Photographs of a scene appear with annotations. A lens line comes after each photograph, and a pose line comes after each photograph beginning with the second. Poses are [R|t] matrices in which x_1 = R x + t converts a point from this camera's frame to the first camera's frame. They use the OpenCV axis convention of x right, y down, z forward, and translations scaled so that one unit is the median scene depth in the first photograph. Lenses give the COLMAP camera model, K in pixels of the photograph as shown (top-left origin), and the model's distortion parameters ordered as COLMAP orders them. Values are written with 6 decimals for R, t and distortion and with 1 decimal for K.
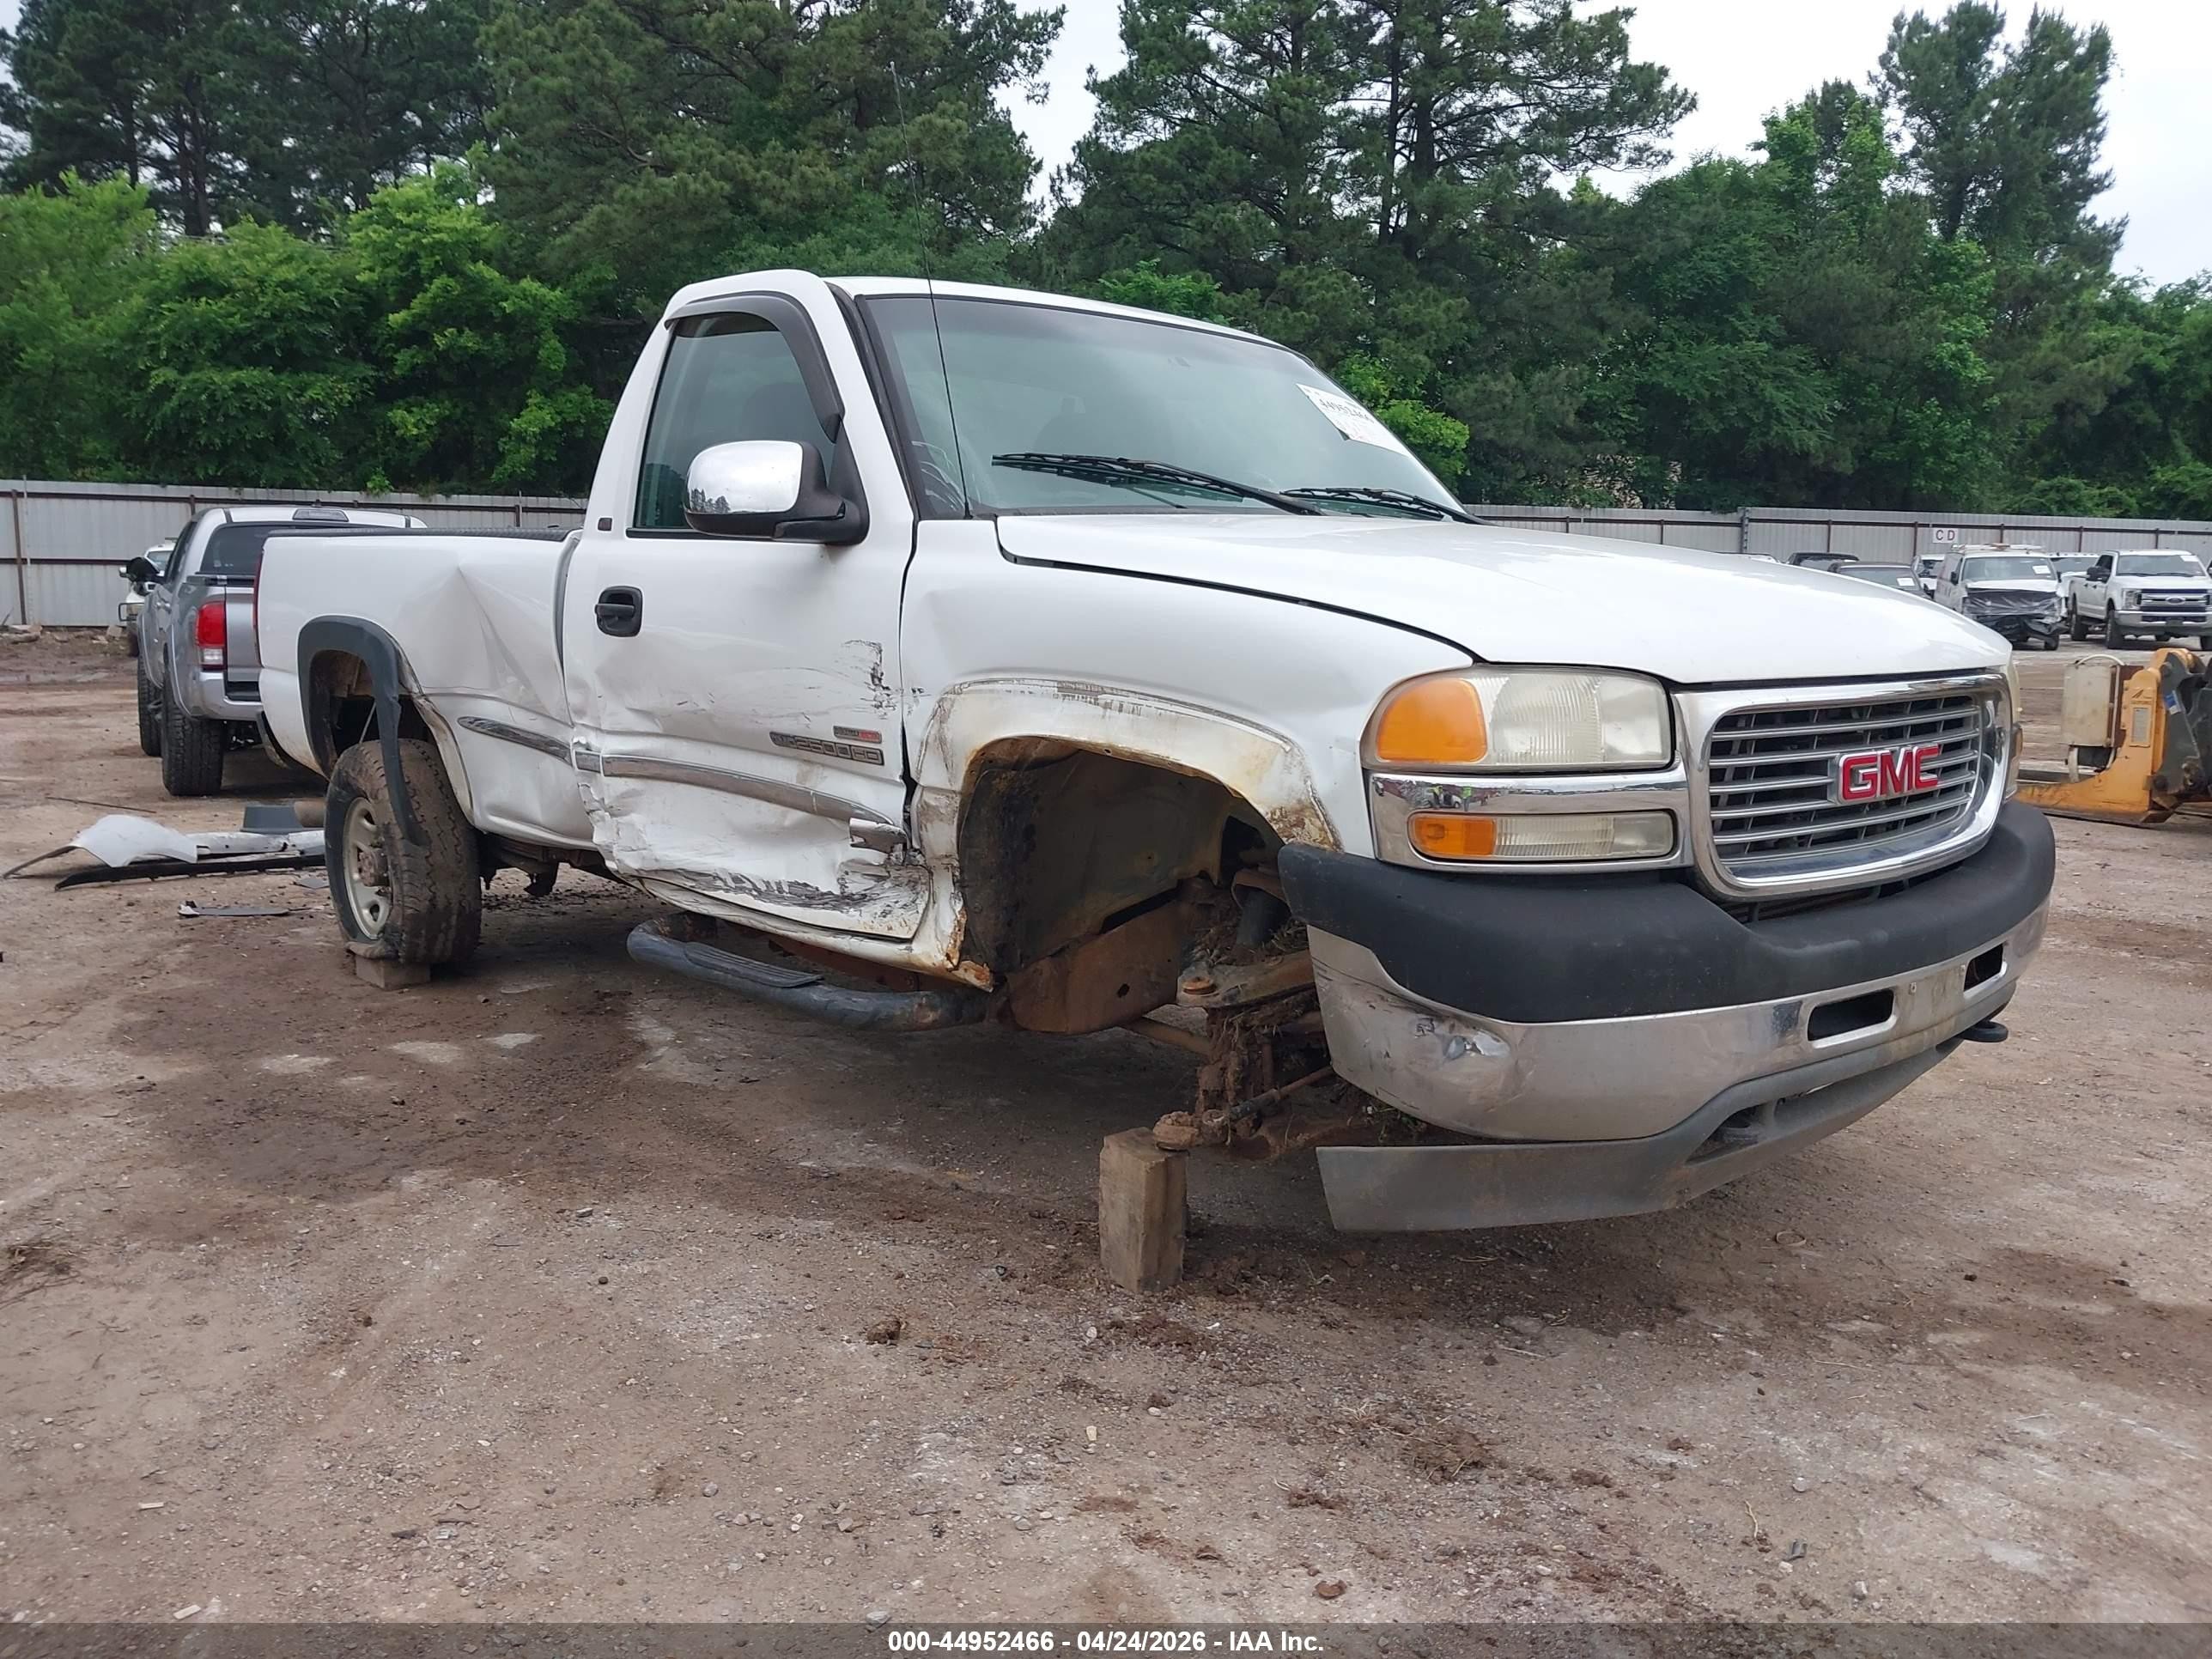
lens RADIAL K [[1742.3, 0, 1101.1], [0, 1742.3, 822.8], [0, 0, 1]] dist [0.003075, -0.000541]
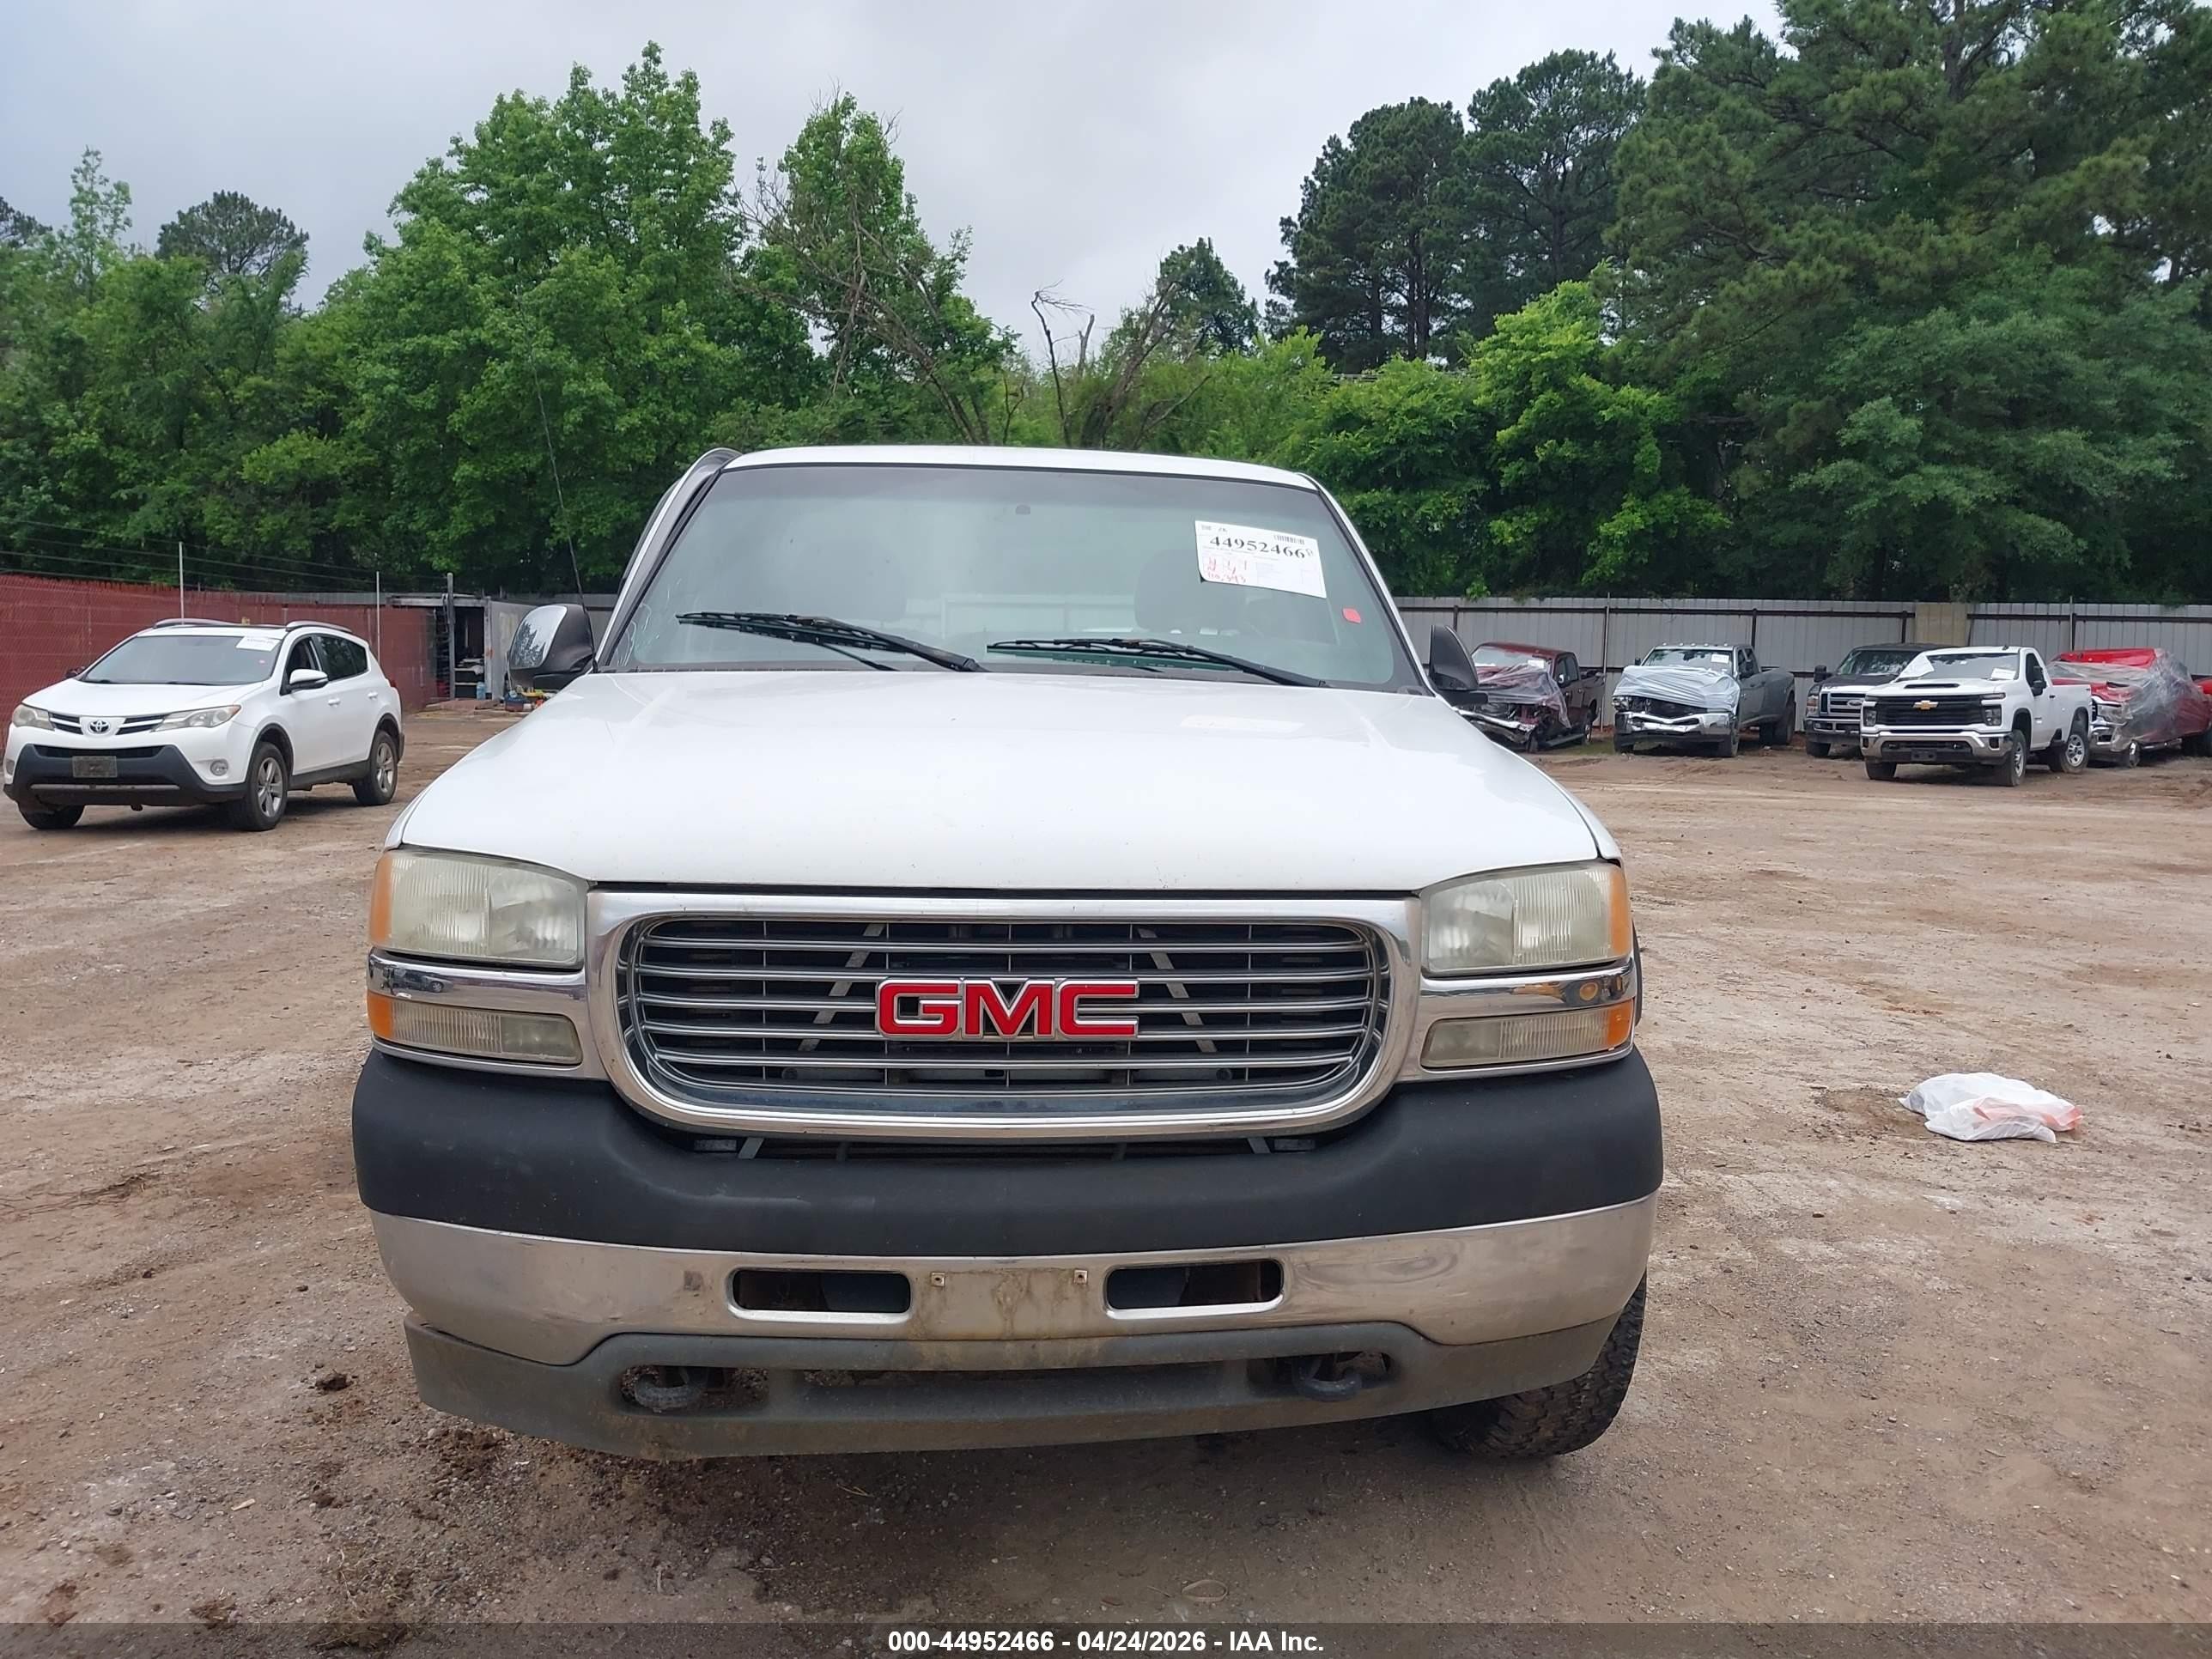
lens RADIAL K [[1742.3, 0, 1104.9], [0, 1742.3, 832.5], [0, 0, 1]] dist [0.003075, -0.000541]
pose [[0.781429, 0.064639, -0.620637, 0.090851], [-0.094325, 0.995427, -0.015089, -0.009470], [0.616824, 0.070332, 0.783953, 0.036024]]
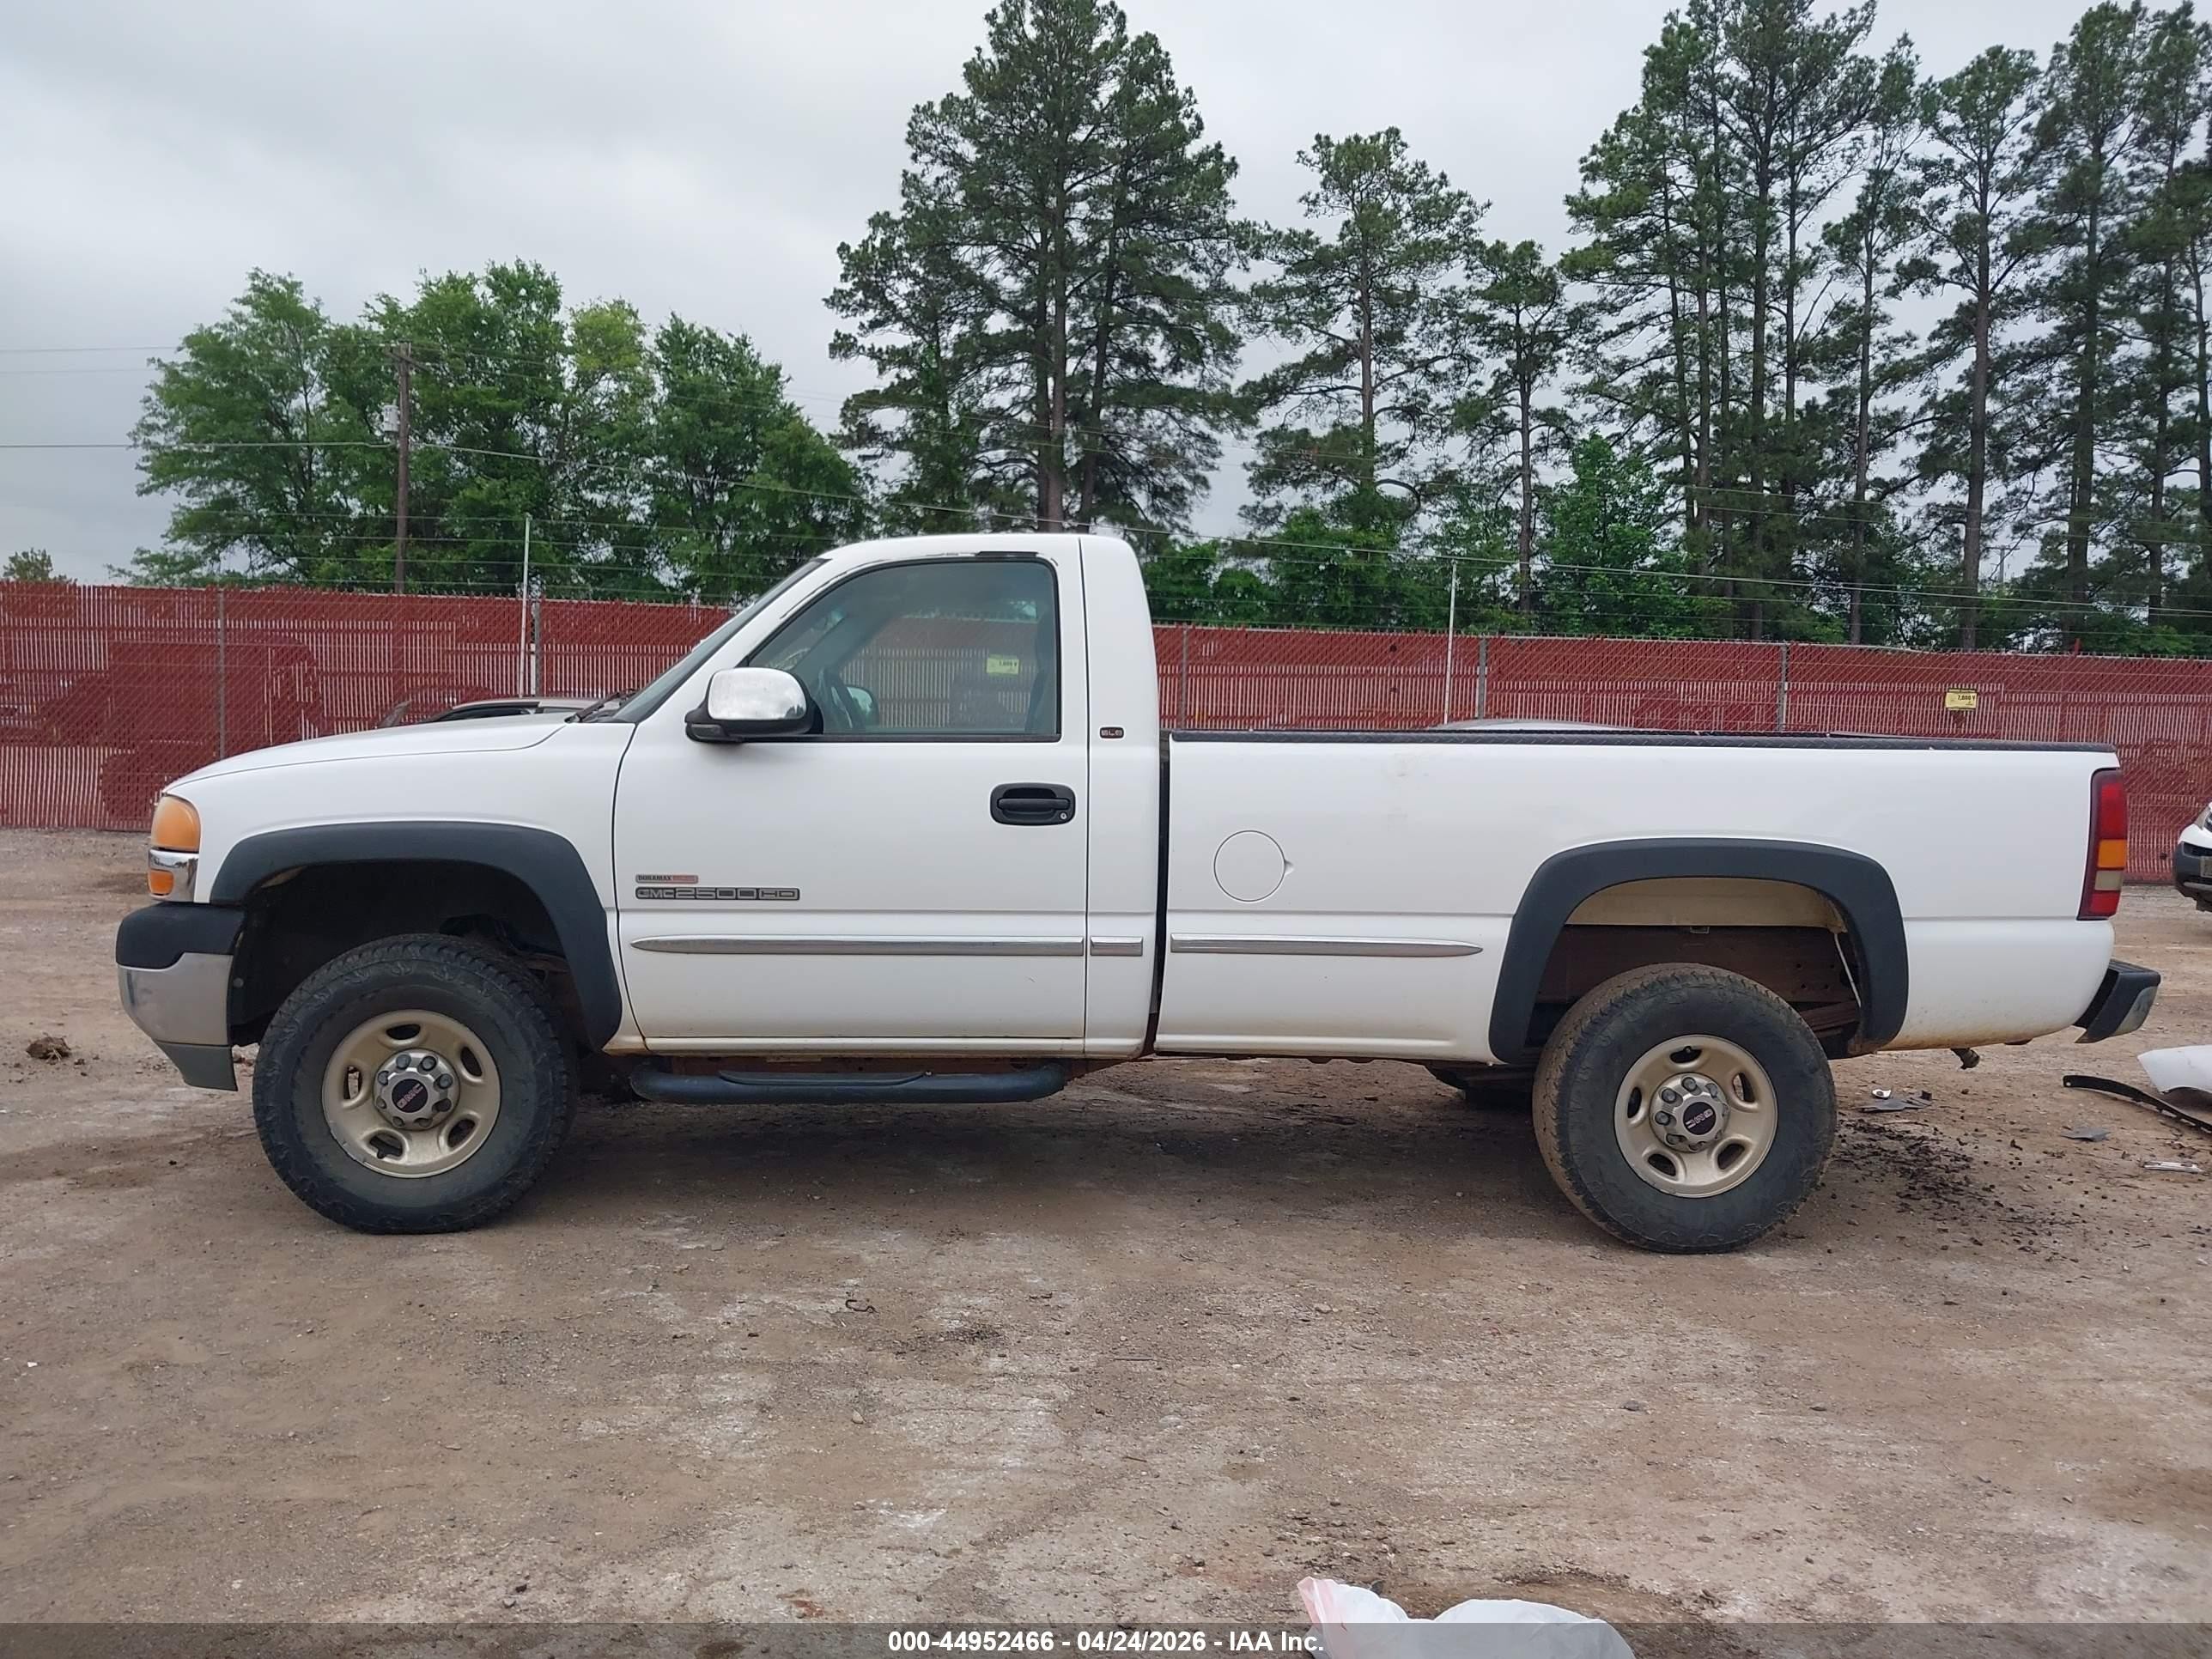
lens RADIAL K [[1742.3, 0, 1101.8], [0, 1742.3, 866.8], [0, 0, 1]] dist [0.003075, -0.000541]
pose [[-0.630854, 0.040910, -0.774823, 0.124918], [-0.132063, 0.978376, 0.159183, -0.040405], [0.764580, 0.202747, -0.611810, 0.271017]]
